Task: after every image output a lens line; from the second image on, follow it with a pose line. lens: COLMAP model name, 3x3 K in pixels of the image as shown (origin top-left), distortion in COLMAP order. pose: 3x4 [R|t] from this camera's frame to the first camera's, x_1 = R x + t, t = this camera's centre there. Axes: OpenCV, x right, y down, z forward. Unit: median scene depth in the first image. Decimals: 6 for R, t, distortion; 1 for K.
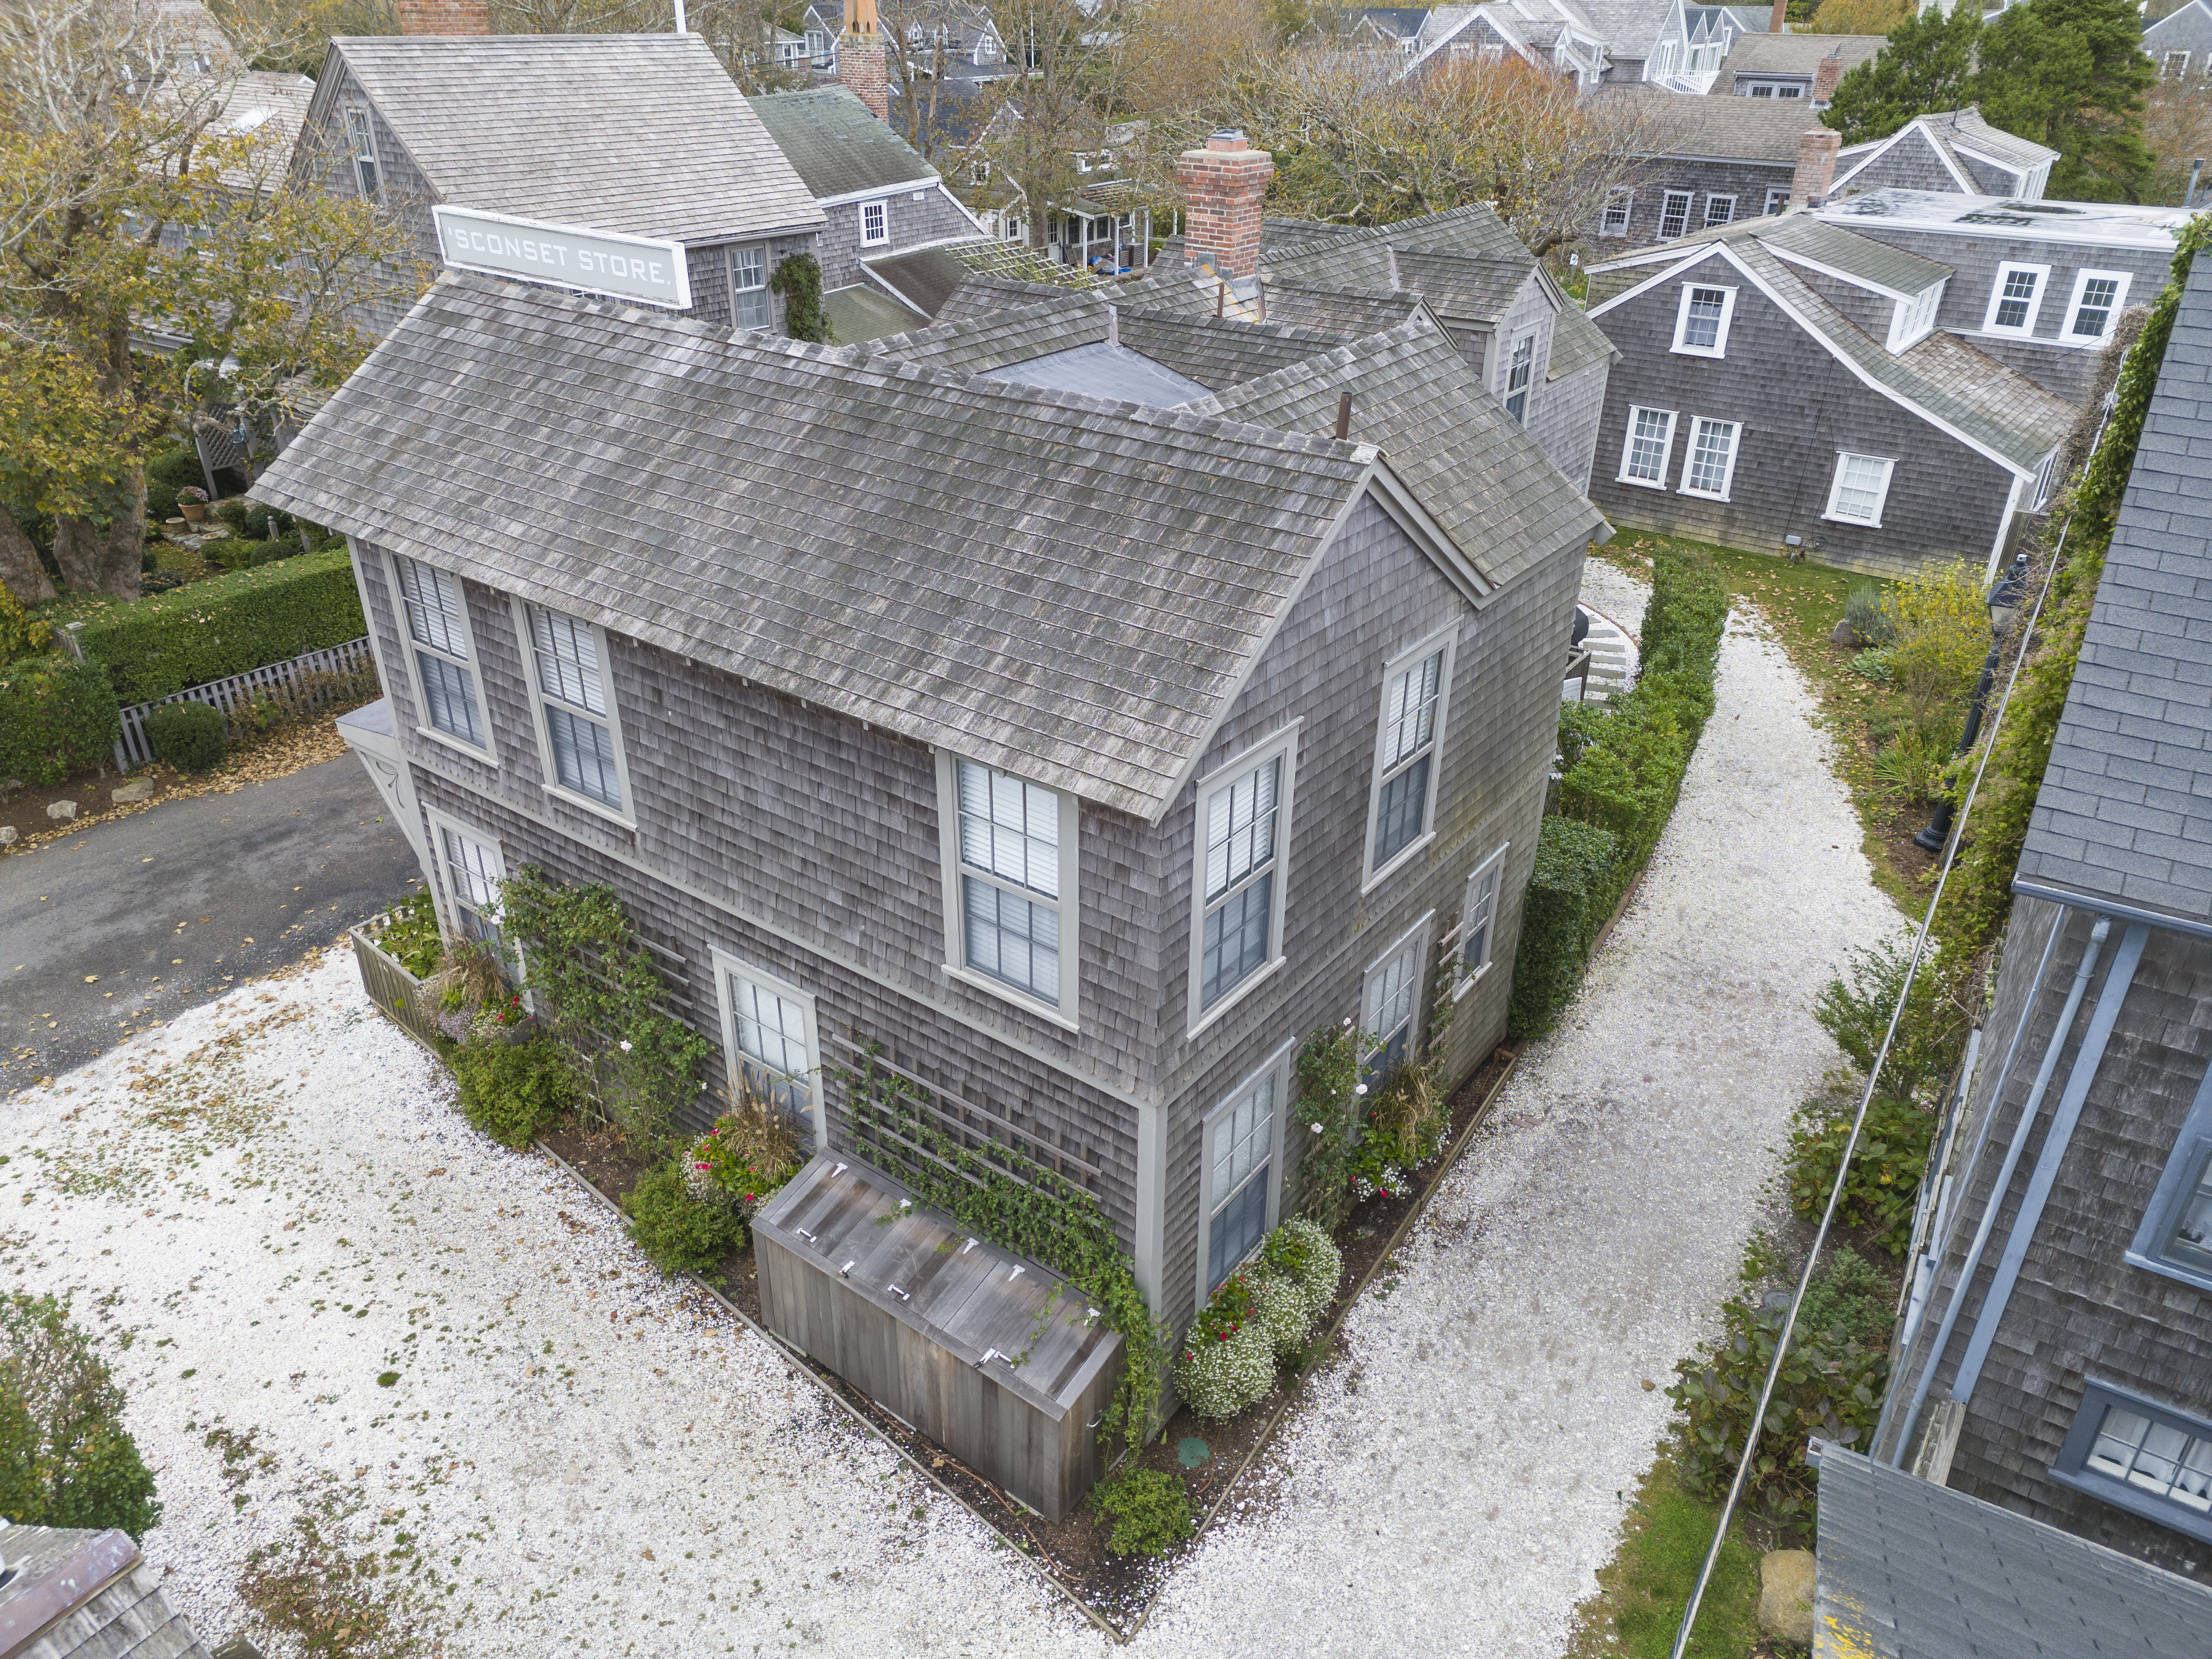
lens RADIAL K [[1533.8, 0, 1116.6], [0, 1533.8, 817.7], [0, 0, 1]] dist [0.062829, -0.052740]
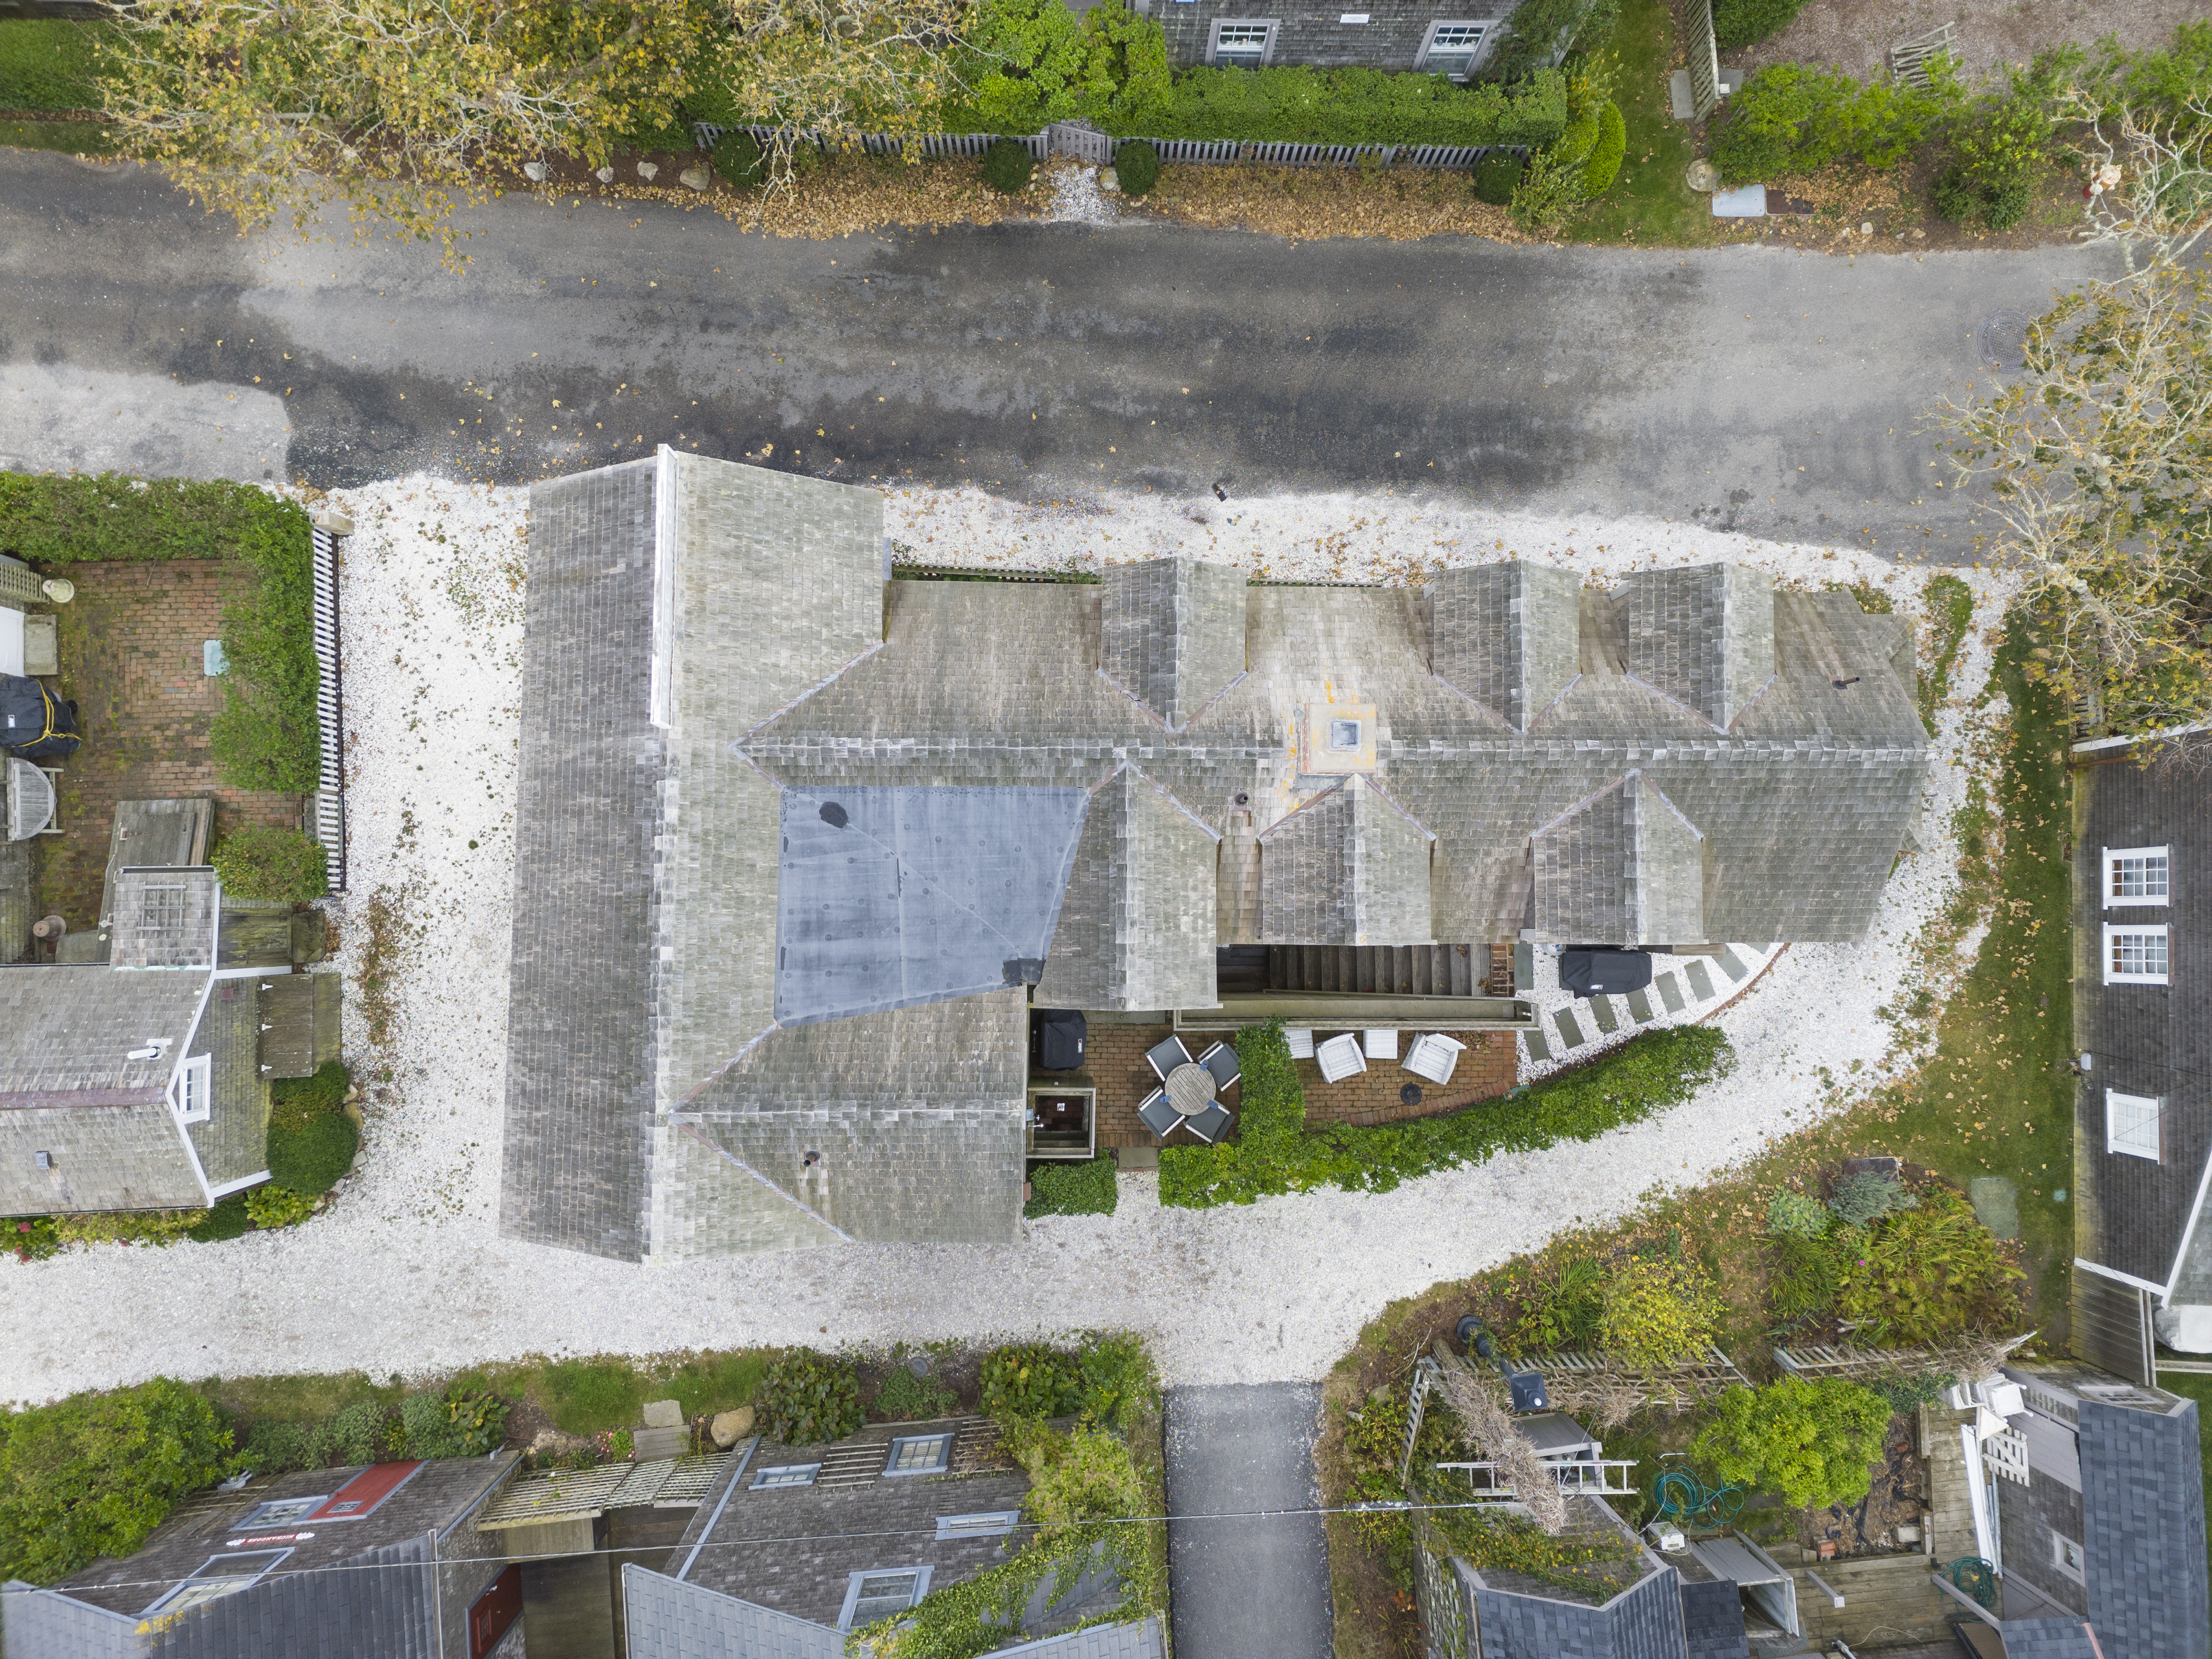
lens RADIAL K [[1533.8, 0, 1123.5], [0, 1533.8, 825.6], [0, 0, 1]] dist [0.062829, -0.052740]
pose [[0.581298, 0.812641, -0.041323, 0.104541], [-0.410947, 0.337033, 0.847072, -1.639893], [0.702292, -0.475420, 0.529869, 0.467820]]
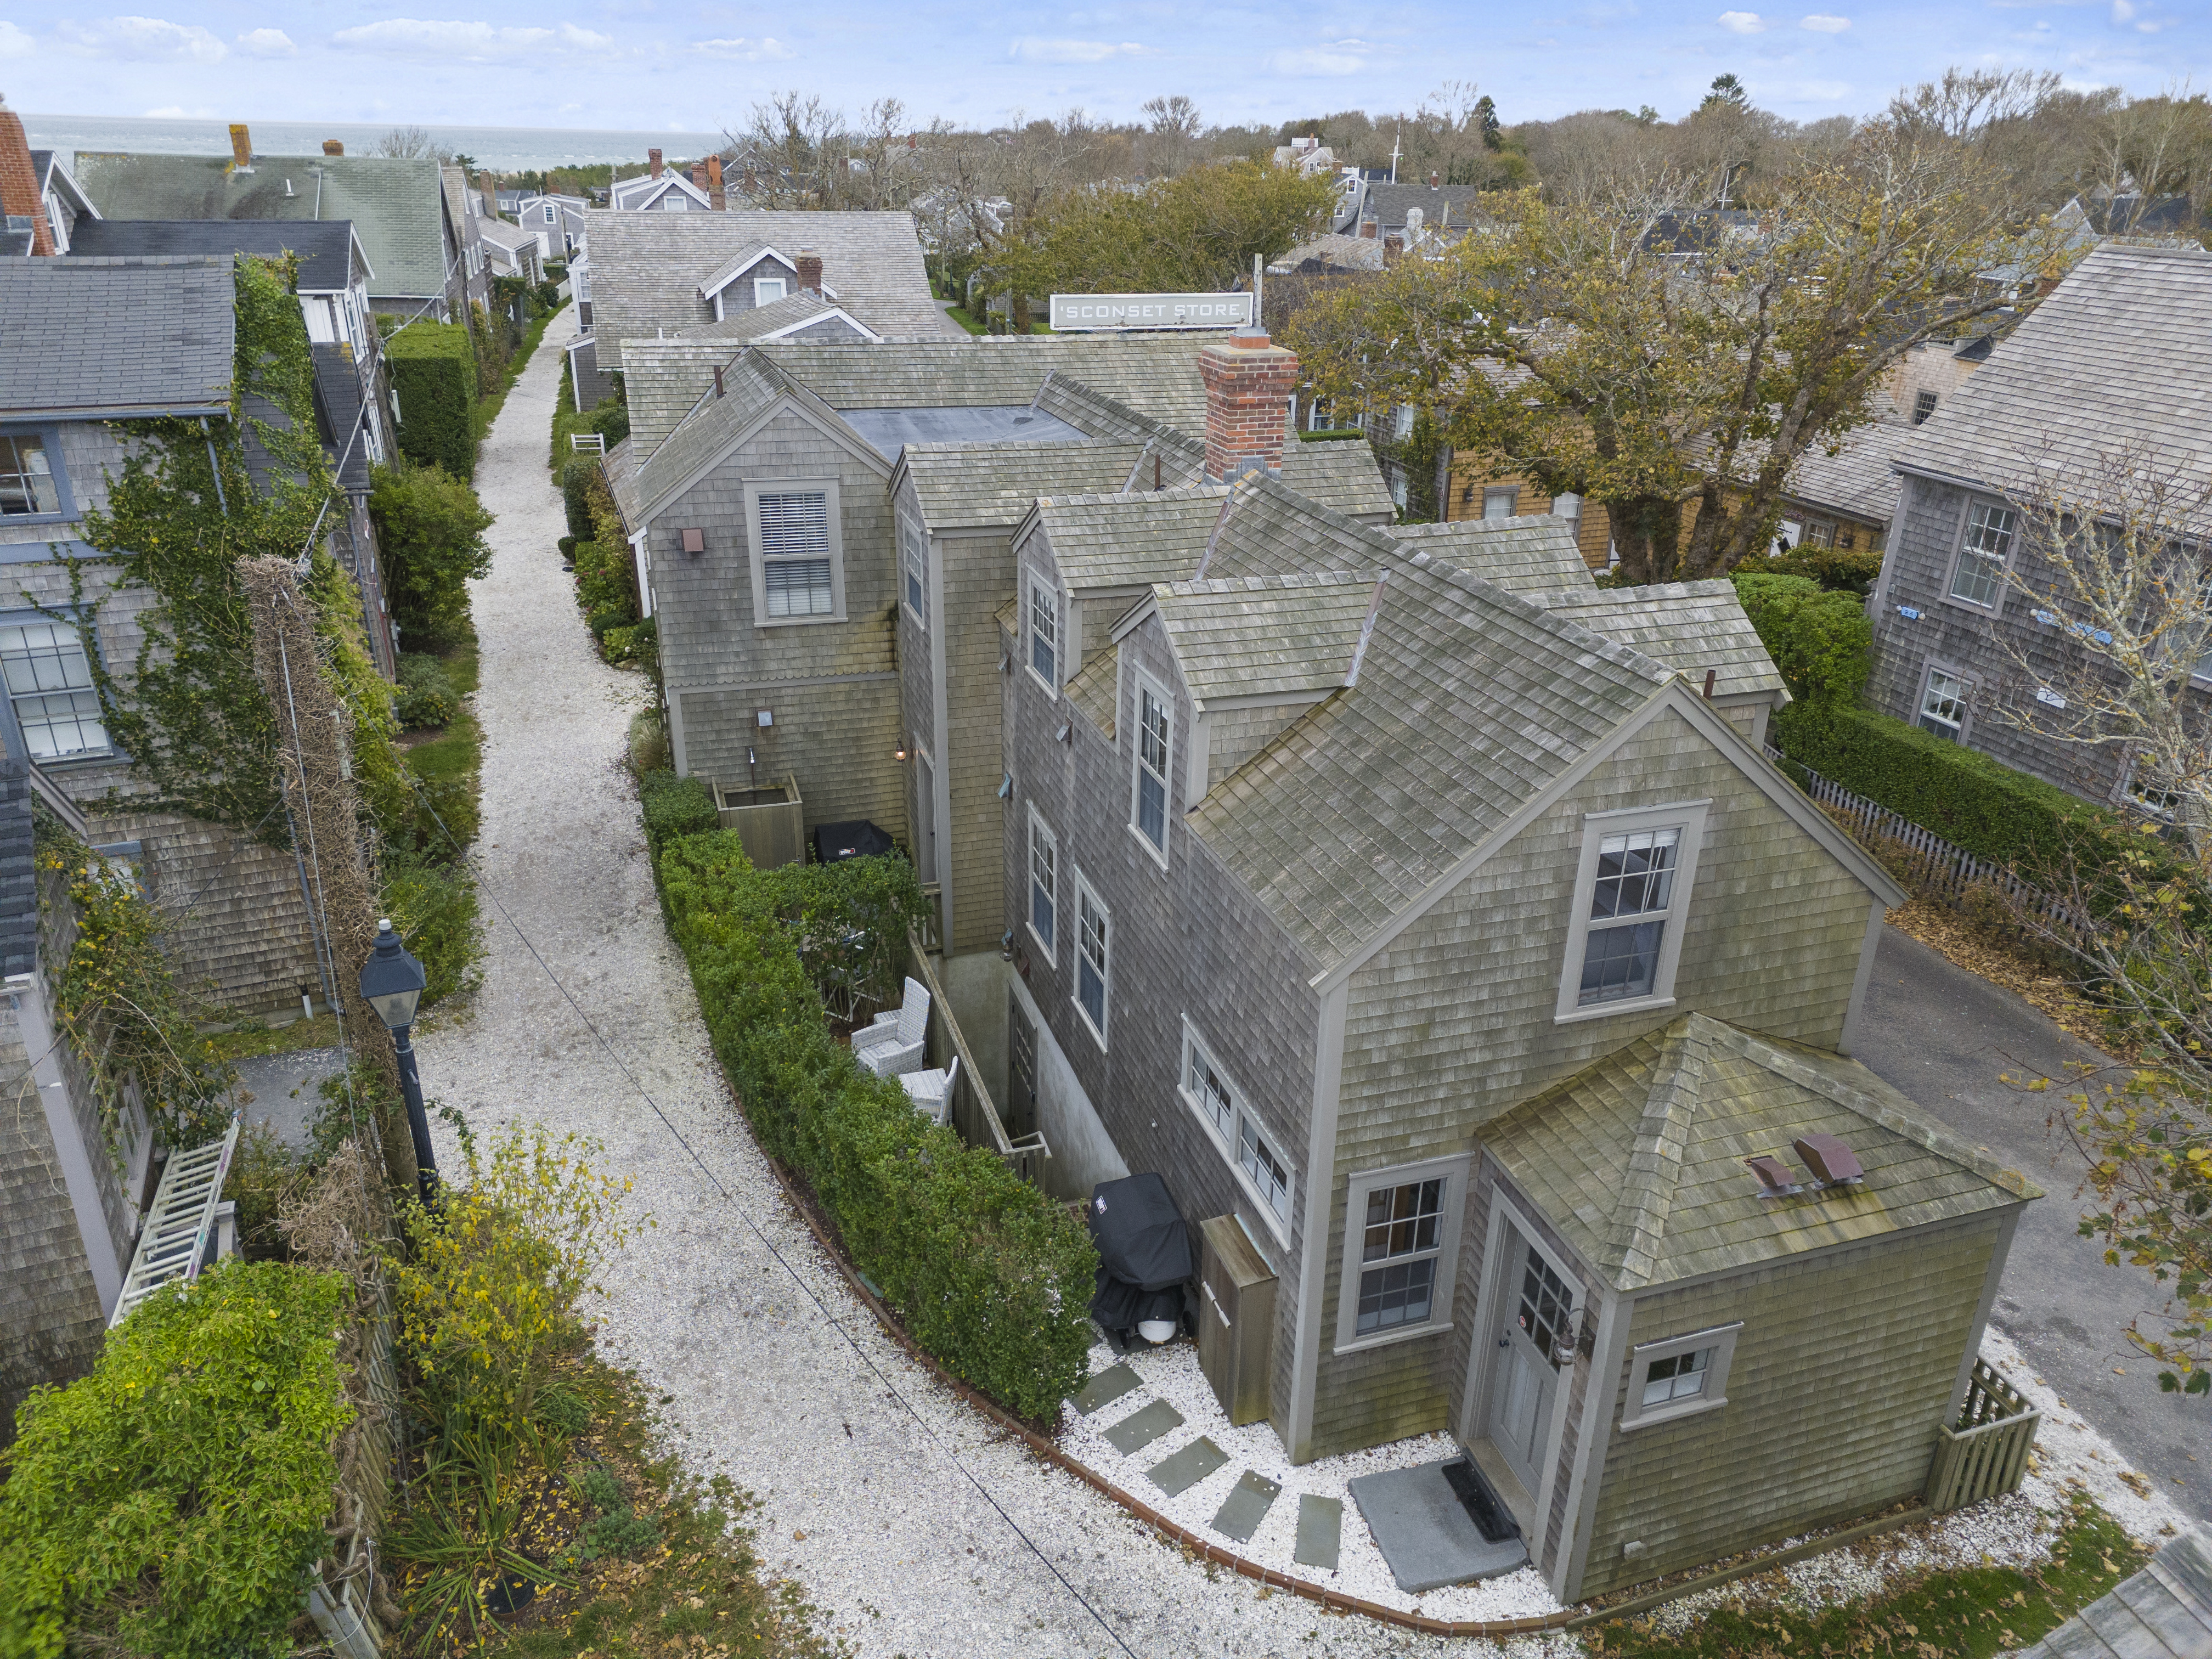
lens RADIAL K [[1533.8, 0, 1109.7], [0, 1533.8, 833.6], [0, 0, 1]] dist [0.062829, -0.052740]
pose [[-0.588974, 0.309299, -0.746621, 1.222855], [-0.403945, 0.687504, 0.603462, -1.029939], [0.699955, 0.657018, -0.279982, 1.903944]]
